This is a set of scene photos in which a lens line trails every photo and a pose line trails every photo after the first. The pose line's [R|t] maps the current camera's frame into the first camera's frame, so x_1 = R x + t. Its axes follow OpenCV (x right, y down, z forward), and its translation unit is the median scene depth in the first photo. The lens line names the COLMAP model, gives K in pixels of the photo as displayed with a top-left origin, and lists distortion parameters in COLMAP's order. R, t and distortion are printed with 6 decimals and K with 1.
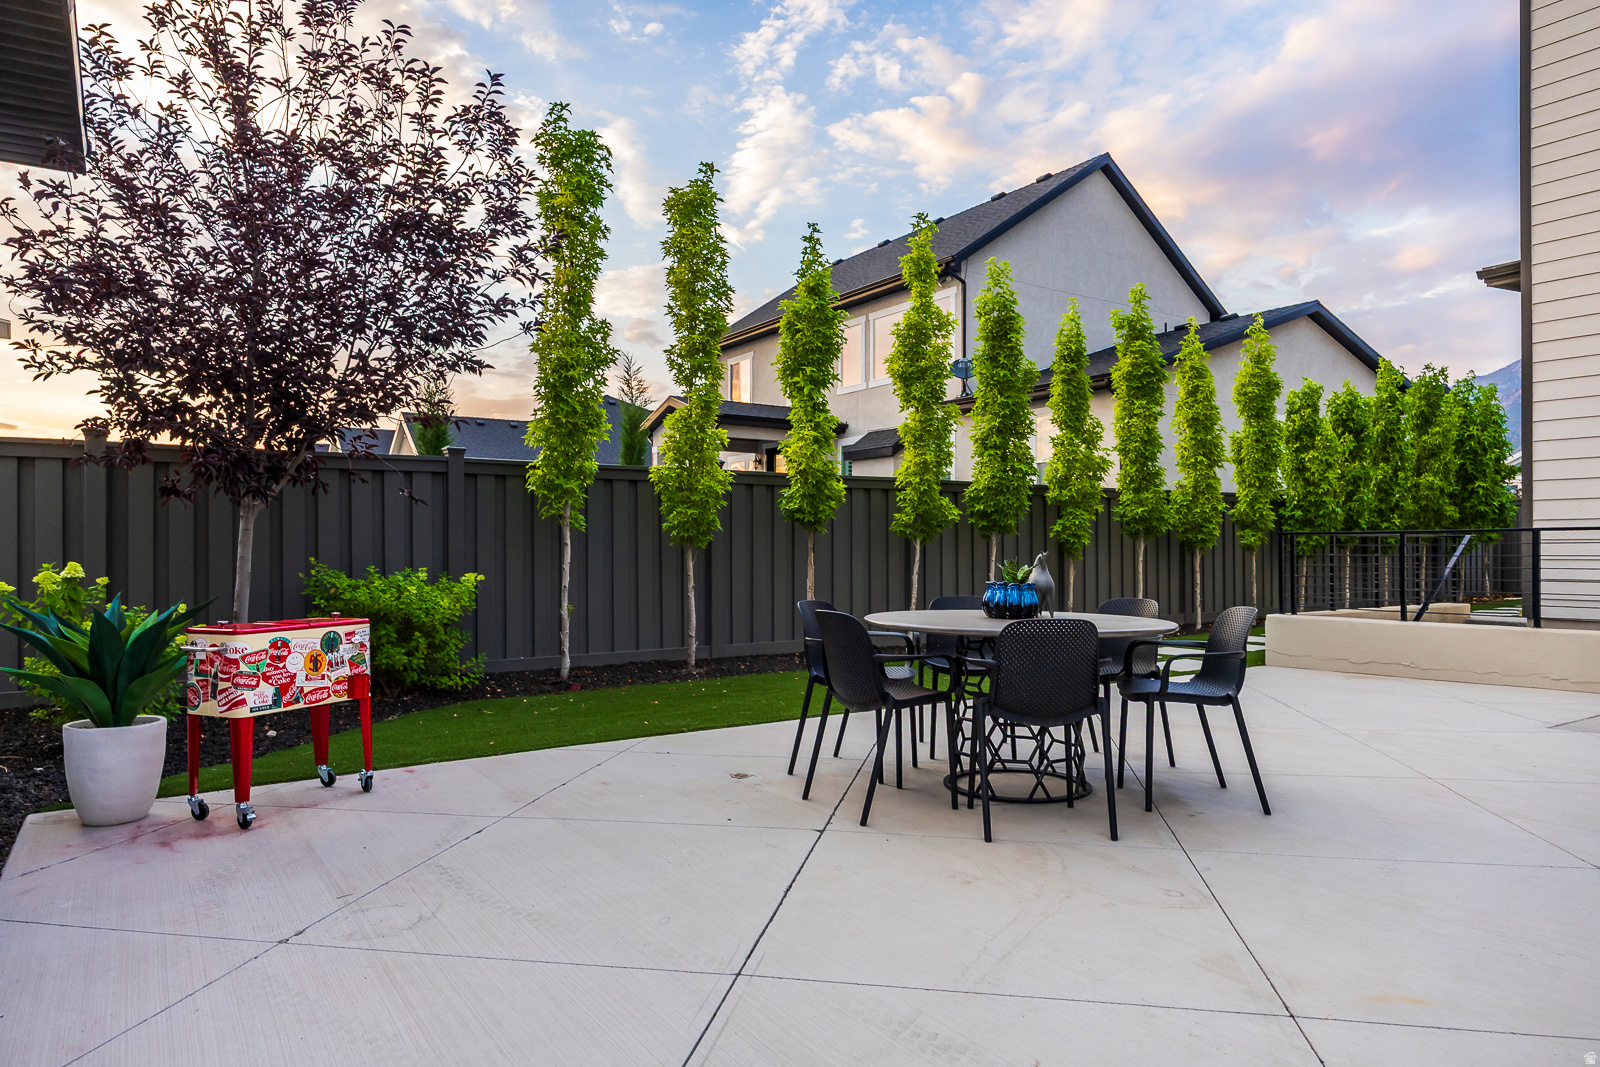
lens RADIAL K [[1004.0, 0, 798.8], [0, 1004.0, 536.8], [0, 0, 1]] dist [-0.041094, -0.001442]
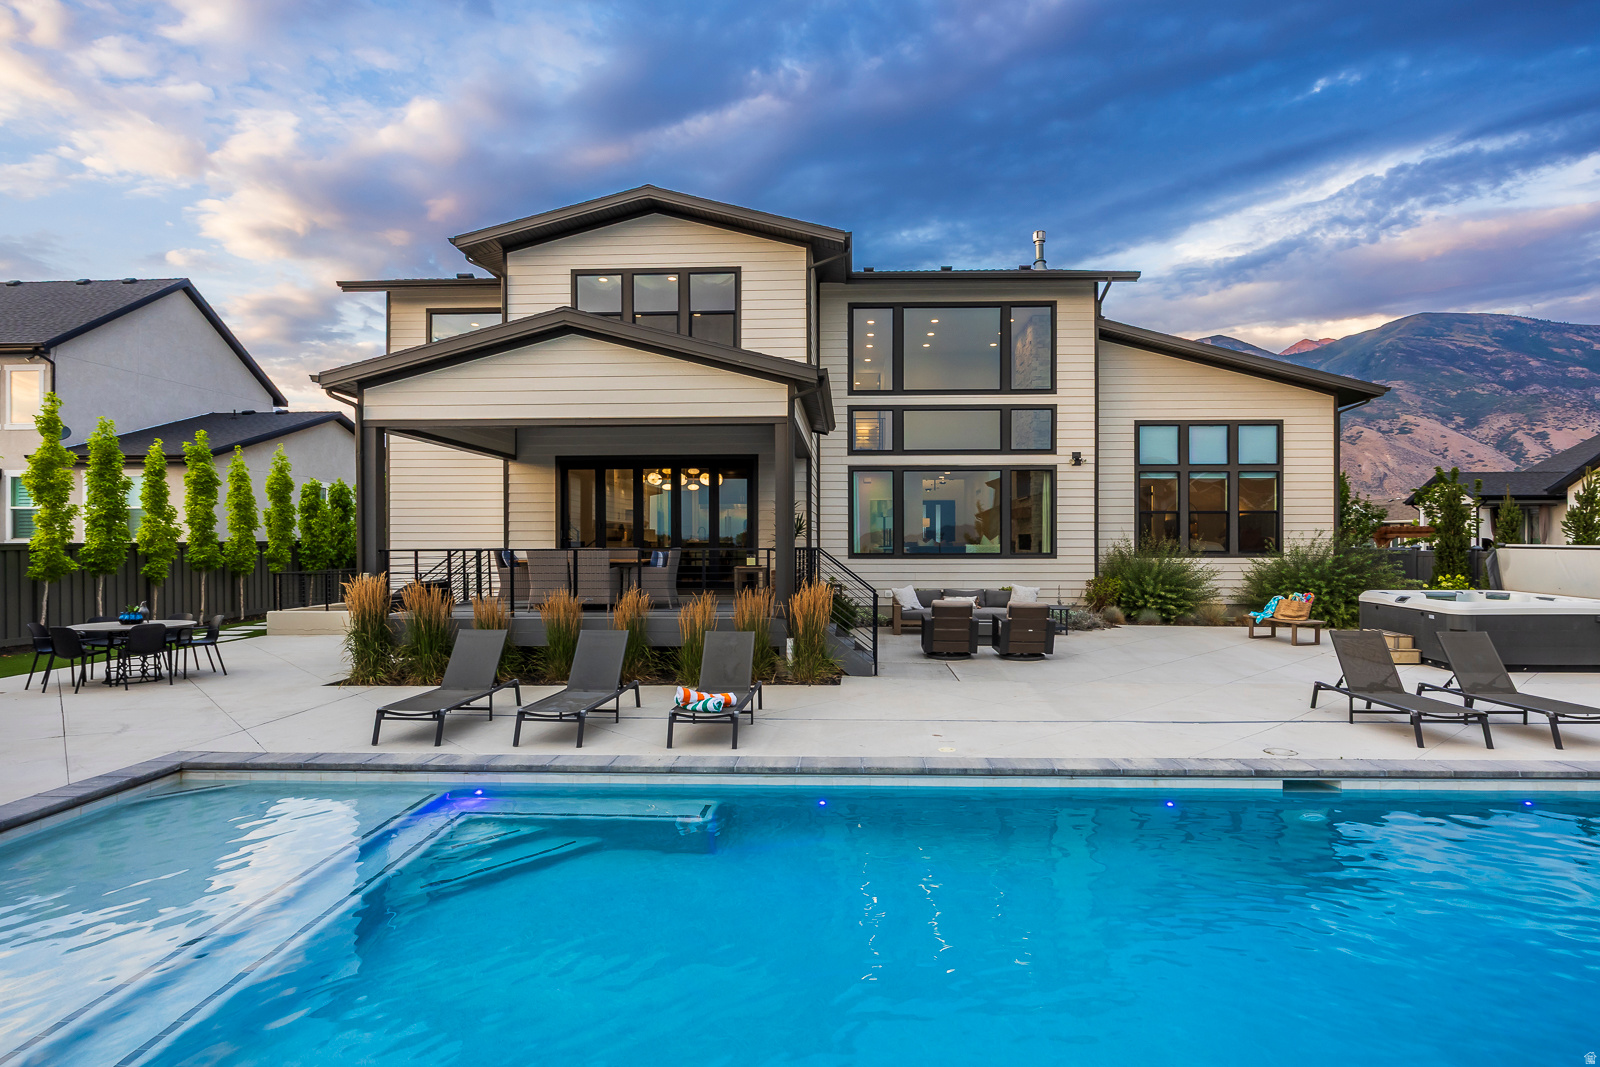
lens RADIAL K [[848.6, 0, 801.3], [0, 848.6, 538.2], [0, 0, 1]] dist [0.001482, 0.001408]
pose [[0.608765, -0.003389, 0.793343, -0.215976], [-0.003442, 0.999970, 0.006912, -0.074047], [-0.793343, -0.006938, 0.608735, -0.789931]]
